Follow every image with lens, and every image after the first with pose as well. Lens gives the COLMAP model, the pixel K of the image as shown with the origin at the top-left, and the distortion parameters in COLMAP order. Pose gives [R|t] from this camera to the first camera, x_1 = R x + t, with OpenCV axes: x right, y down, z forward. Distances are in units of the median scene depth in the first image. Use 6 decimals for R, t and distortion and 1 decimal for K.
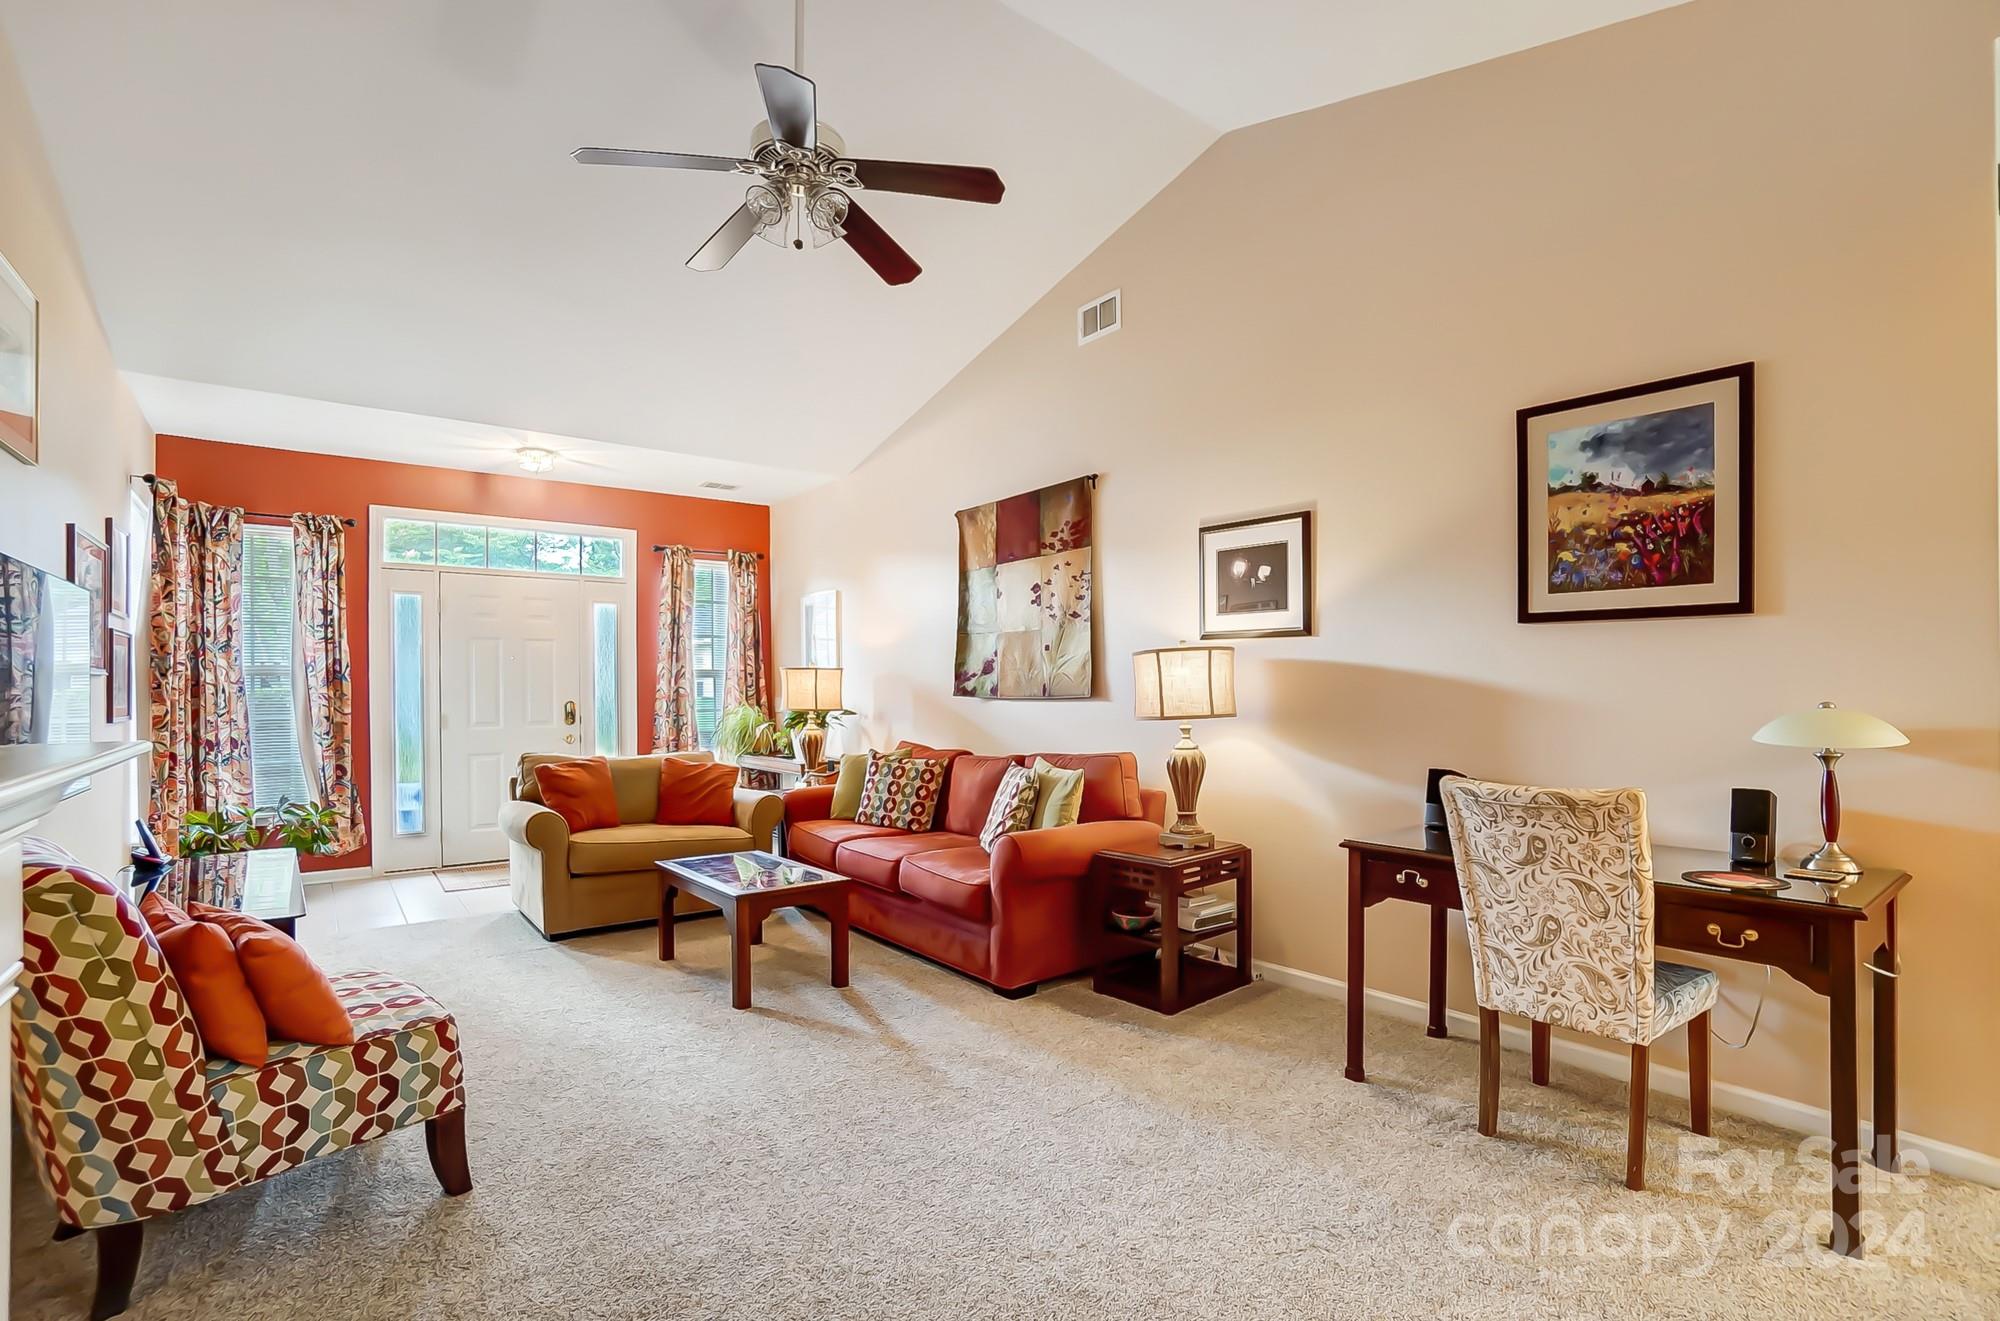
lens RADIAL K [[907.2, 0, 981.9], [0, 907.2, 686.1], [0, 0, 1]] dist [-0.057985, 0.022956]
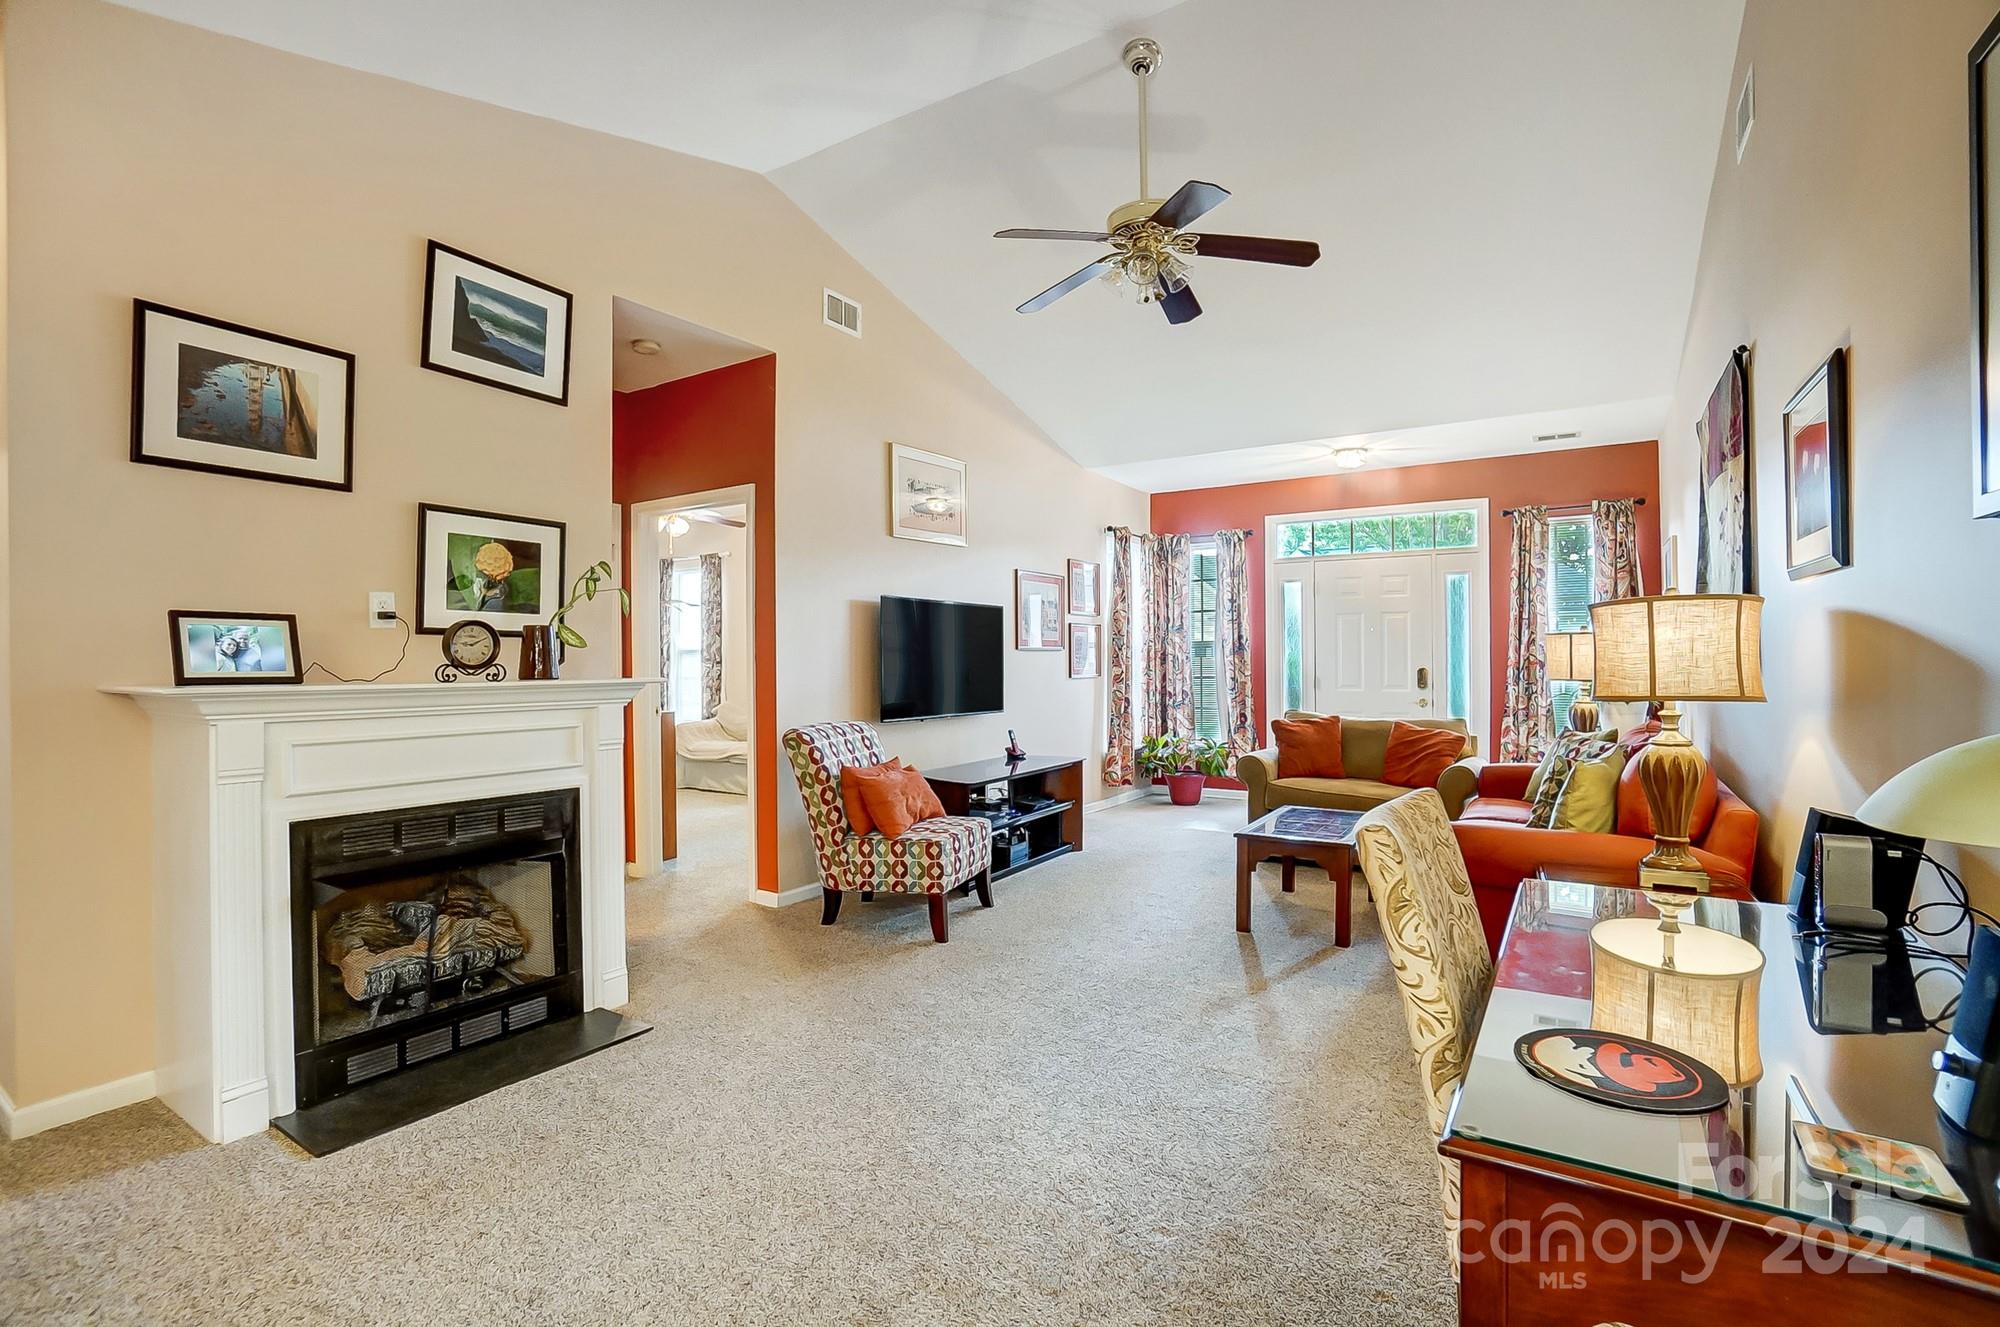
lens RADIAL K [[895.2, 0, 1000.0], [0, 895.2, 663.5], [0, 0, 1]] dist [-0.068814, 0.020835]
pose [[0.338492, 0.005957, -0.940950, 0.512965], [0.007324, 0.999933, 0.008965, -0.002112], [0.940941, -0.009926, 0.338426, 0.228914]]
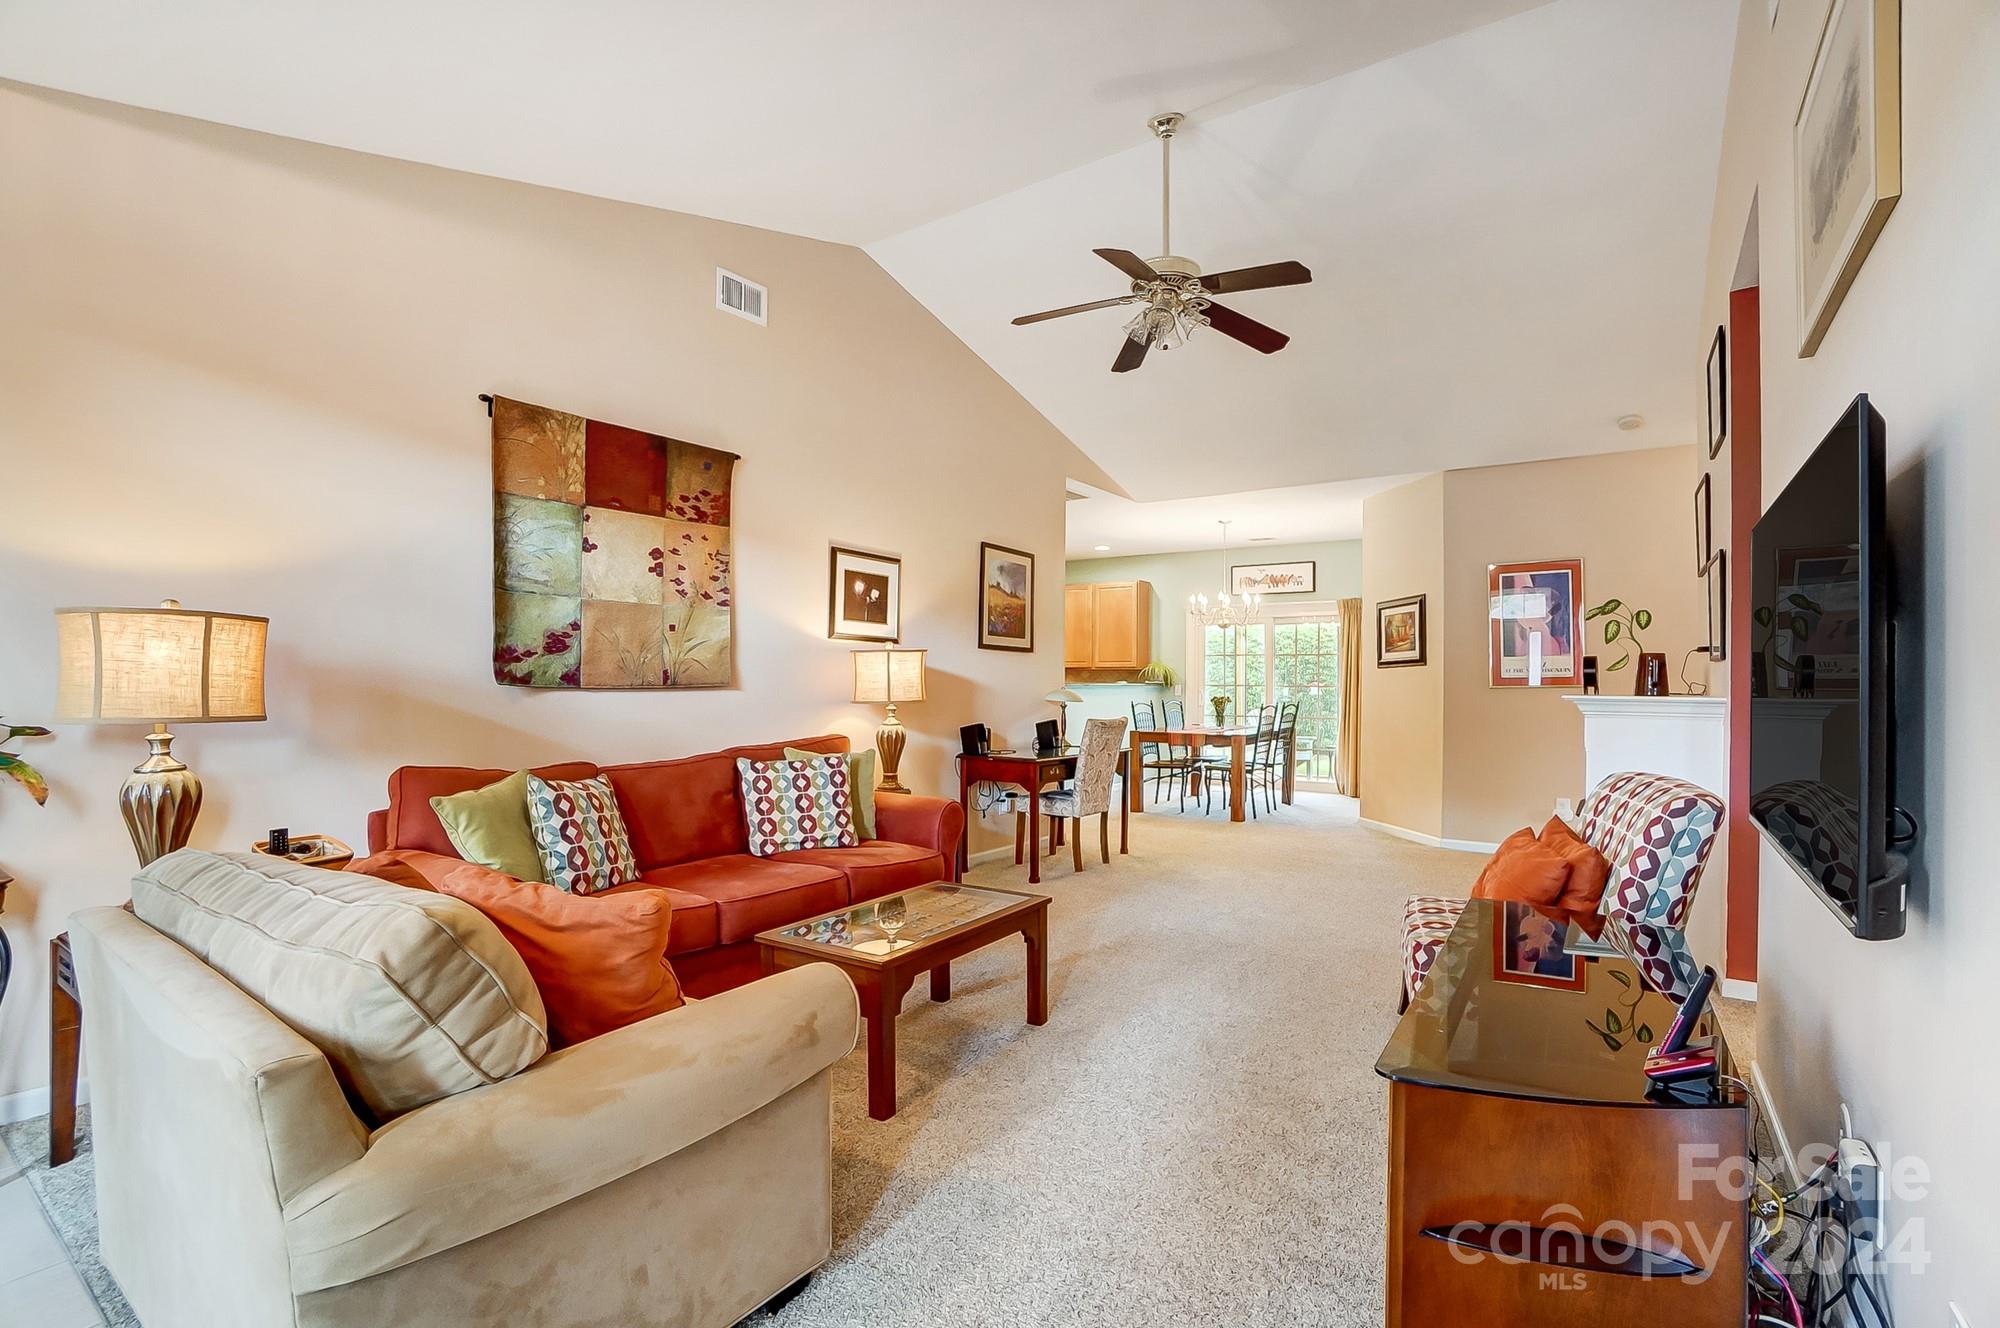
lens RADIAL K [[902.9, 0, 1019.8], [0, 902.9, 658.4], [0, 0, 1]] dist [-0.064483, 0.022739]
pose [[-0.311305, 0.024331, 0.949998, -0.817205], [-0.012803, 0.999474, -0.029793, 0.007104], [-0.950224, -0.021437, -0.310830, 0.939482]]
